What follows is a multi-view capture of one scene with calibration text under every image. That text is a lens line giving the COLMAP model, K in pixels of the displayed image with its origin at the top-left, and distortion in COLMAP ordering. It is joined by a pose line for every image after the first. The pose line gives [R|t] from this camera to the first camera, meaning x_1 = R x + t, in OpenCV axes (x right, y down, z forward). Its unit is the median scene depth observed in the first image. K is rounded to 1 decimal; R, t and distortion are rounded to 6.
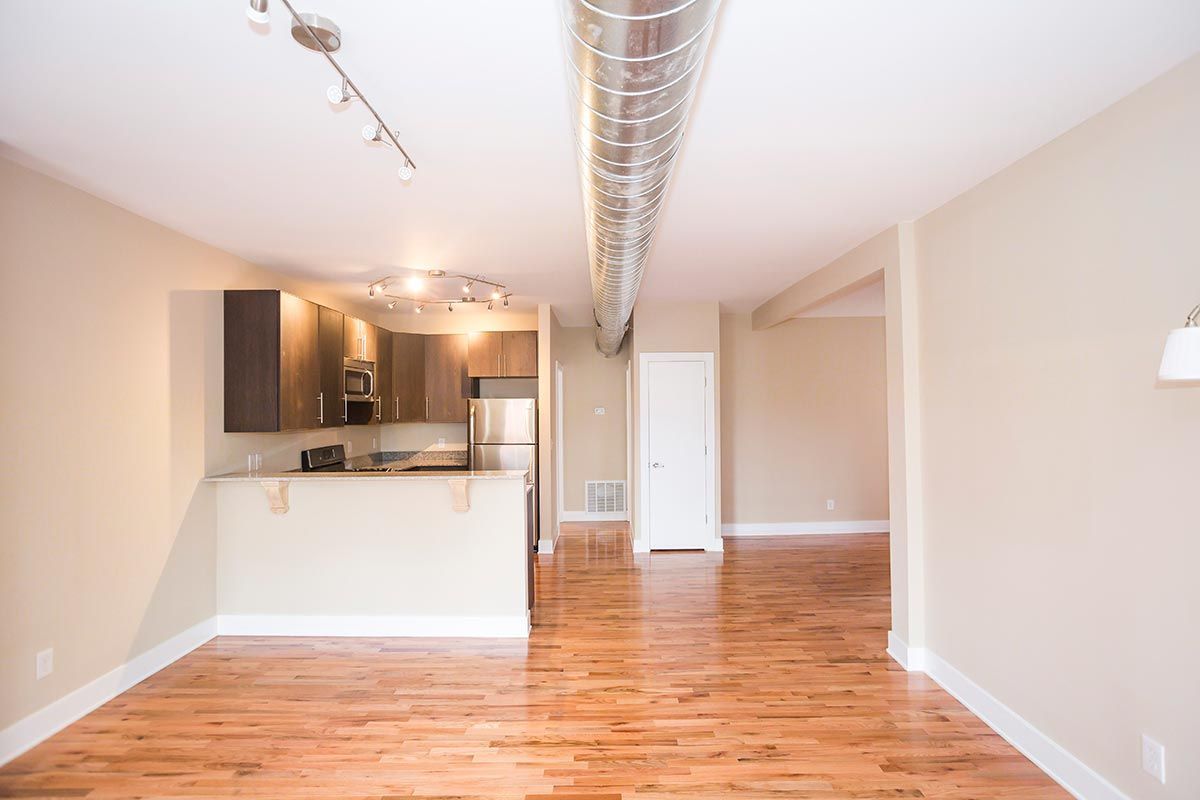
lens RADIAL K [[588.2, 0, 600.0], [0, 588.2, 400.0], [0, 0, 1]] dist [0.000592, 0.000005]
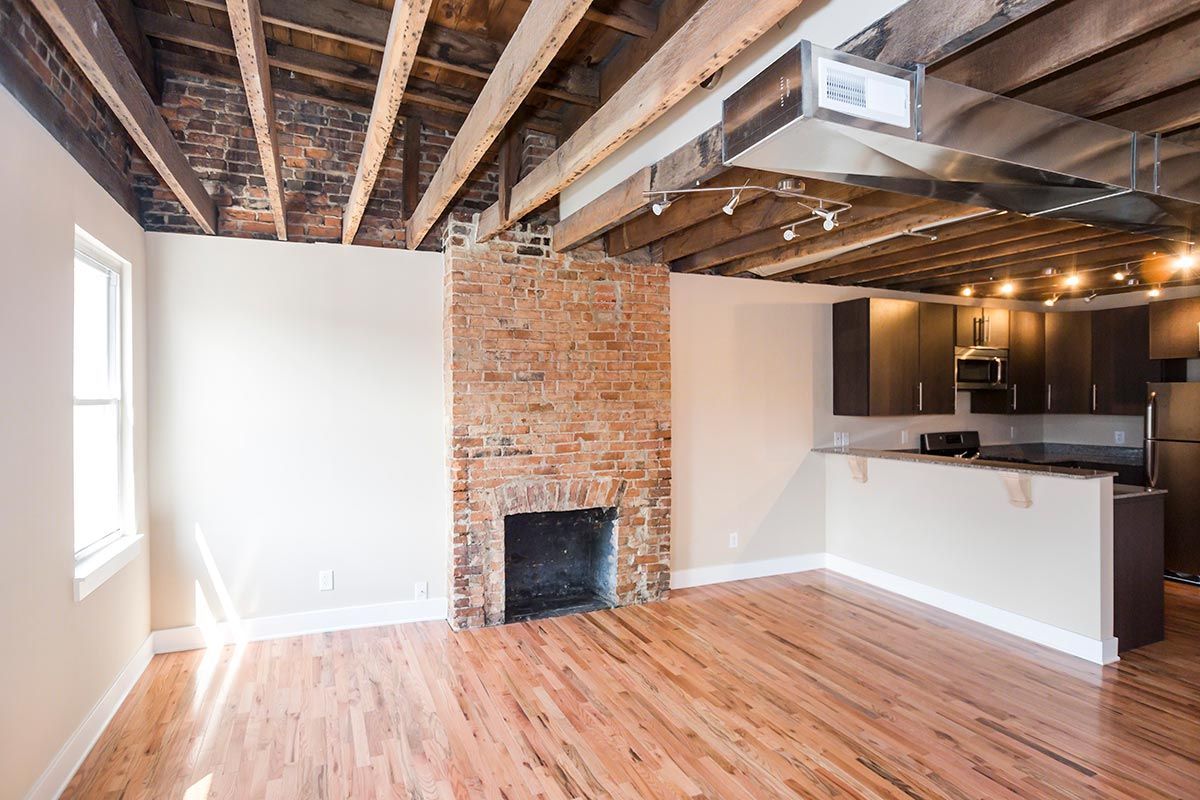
lens RADIAL K [[629.2, 0, 600.0], [0, 629.2, 400.0], [0, 0, 1]] dist [-0.004091, -0.000907]
pose [[0.402274, 0.005789, -0.915501, 0.326213], [0.016196, 0.999779, 0.013438, -0.004192], [0.915376, -0.020233, 0.402091, -0.020342]]
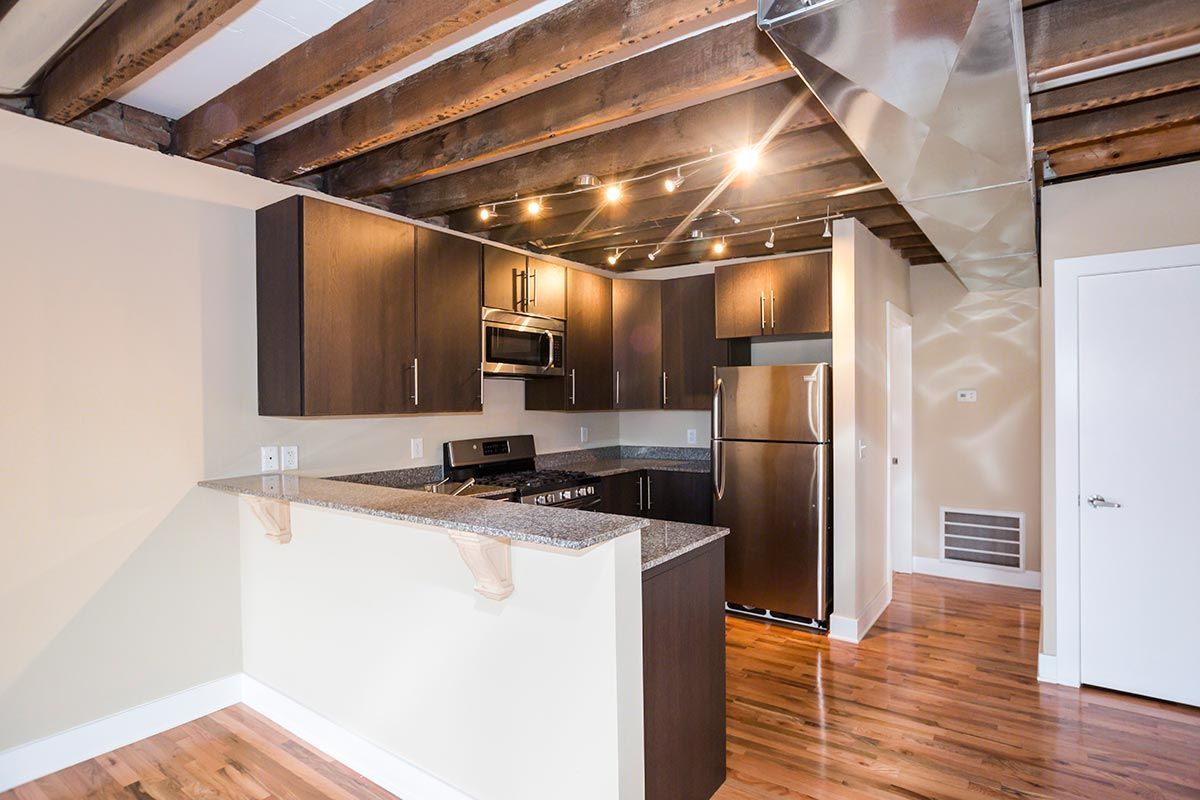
lens RADIAL K [[621.1, 0, 600.0], [0, 621.1, 400.0], [0, 0, 1]] dist [0.003973, 0.000454]
pose [[0.799808, -0.000278, -0.600256, 0.101816], [0.013640, 0.999750, 0.017711, 0.022267], [0.600101, -0.022353, 0.799612, 0.504464]]
